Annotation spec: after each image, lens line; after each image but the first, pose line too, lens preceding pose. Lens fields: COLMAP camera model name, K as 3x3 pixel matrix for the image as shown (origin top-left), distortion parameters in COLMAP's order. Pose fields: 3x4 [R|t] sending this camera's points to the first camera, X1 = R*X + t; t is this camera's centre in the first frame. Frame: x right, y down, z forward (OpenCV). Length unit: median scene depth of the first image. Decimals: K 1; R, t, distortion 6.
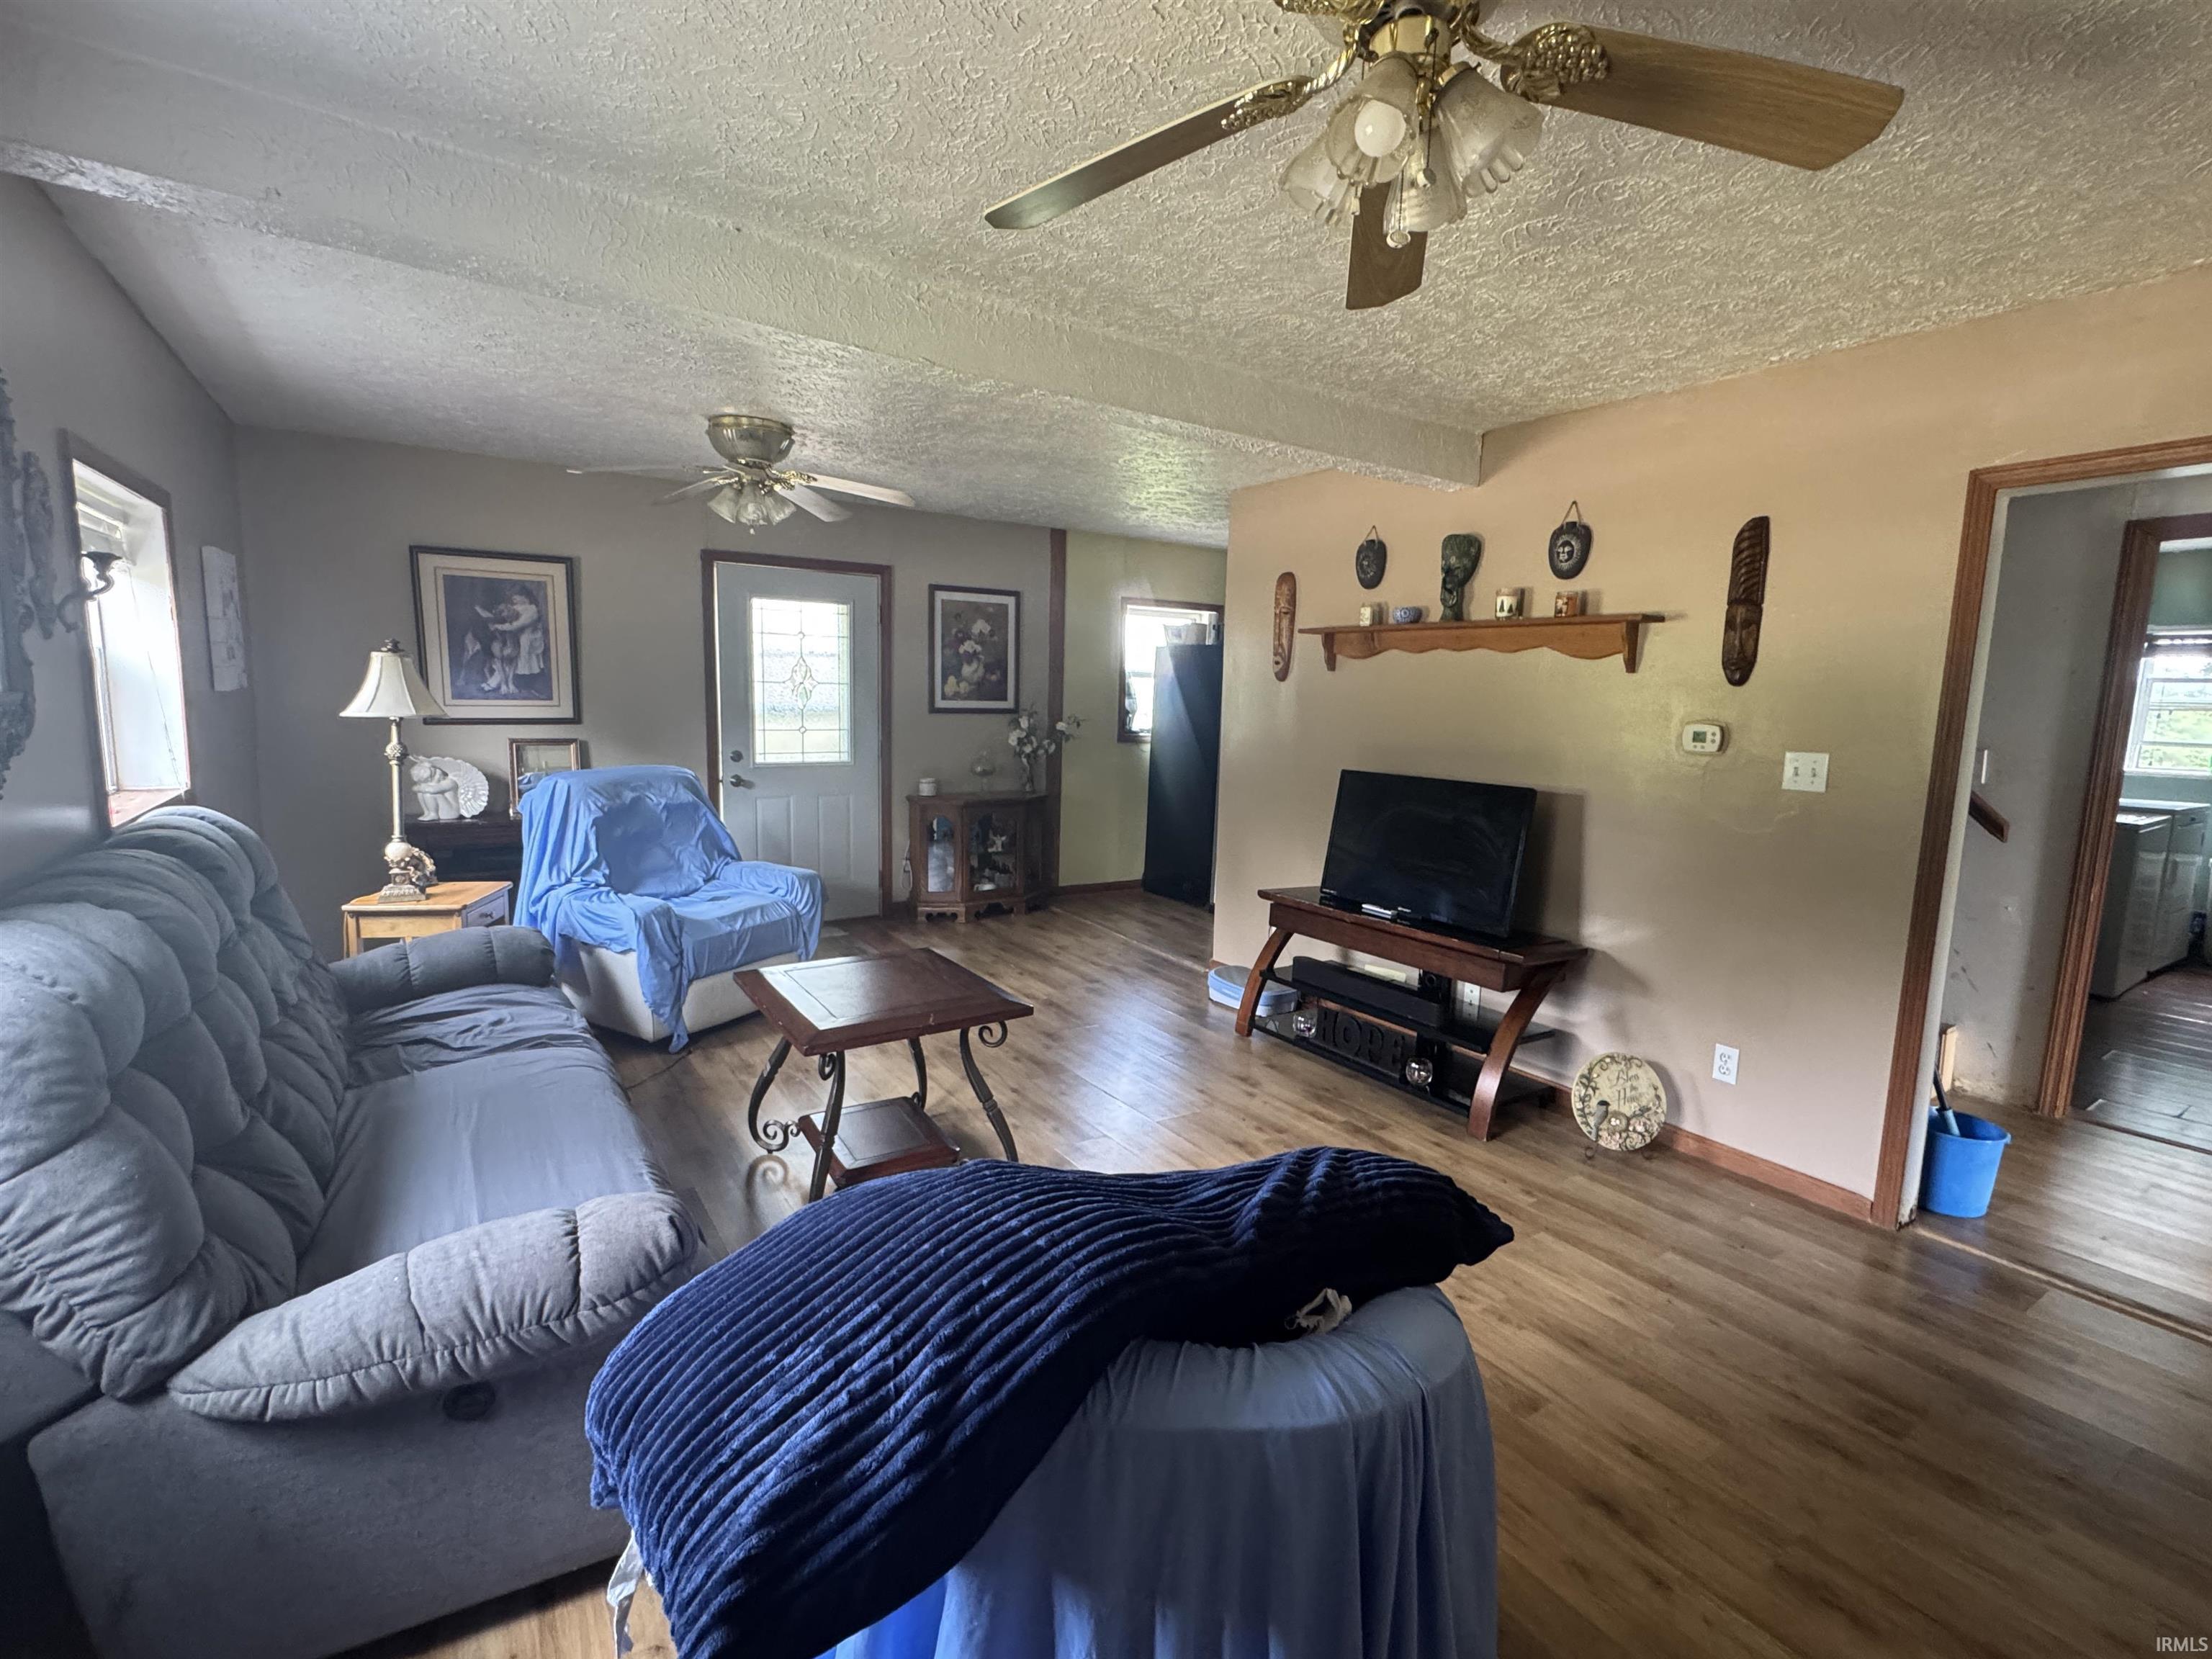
lens RADIAL K [[1003.5, 0, 1106.0], [0, 1003.5, 829.5], [0, 0, 1]] dist [-0.001859, -0.000550]
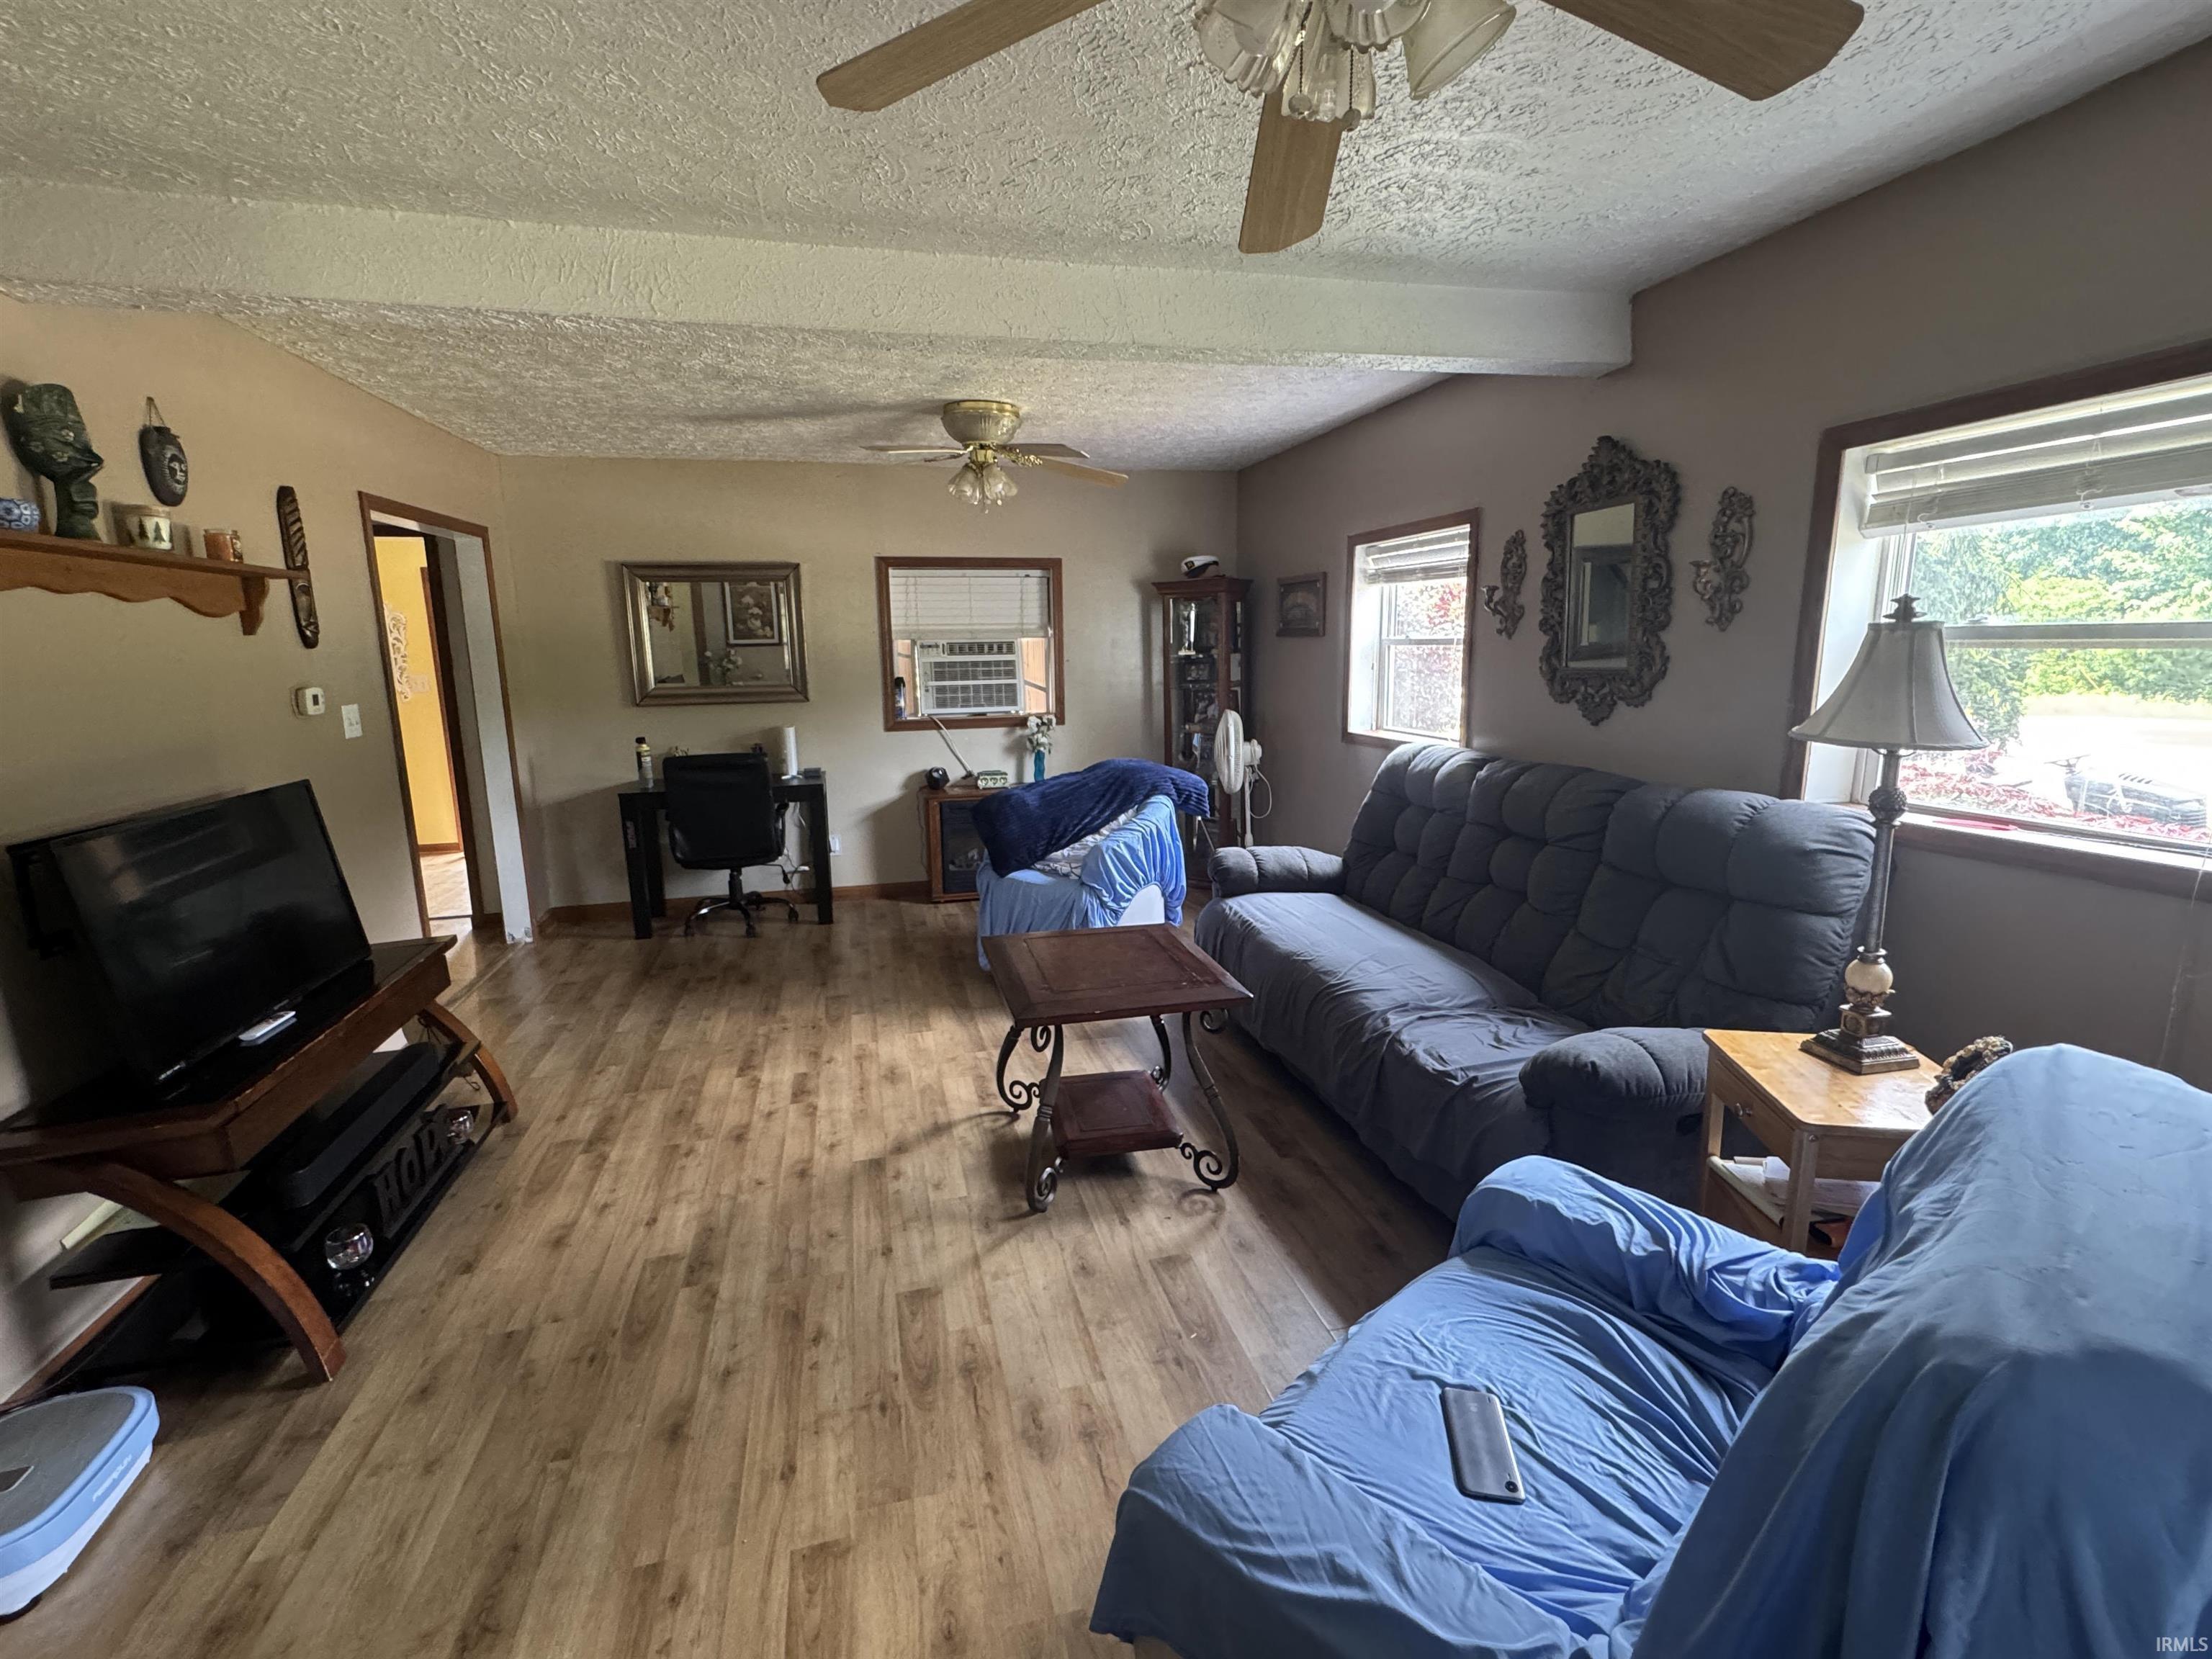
lens RADIAL K [[1003.5, 0, 1106.0], [0, 1003.5, 829.5], [0, 0, 1]] dist [-0.001859, -0.000550]
pose [[-0.944993, -0.072559, 0.318941, -0.533510], [0.031999, 0.949900, 0.310912, -0.280127], [-0.325522, 0.304015, -0.895327, 1.840511]]
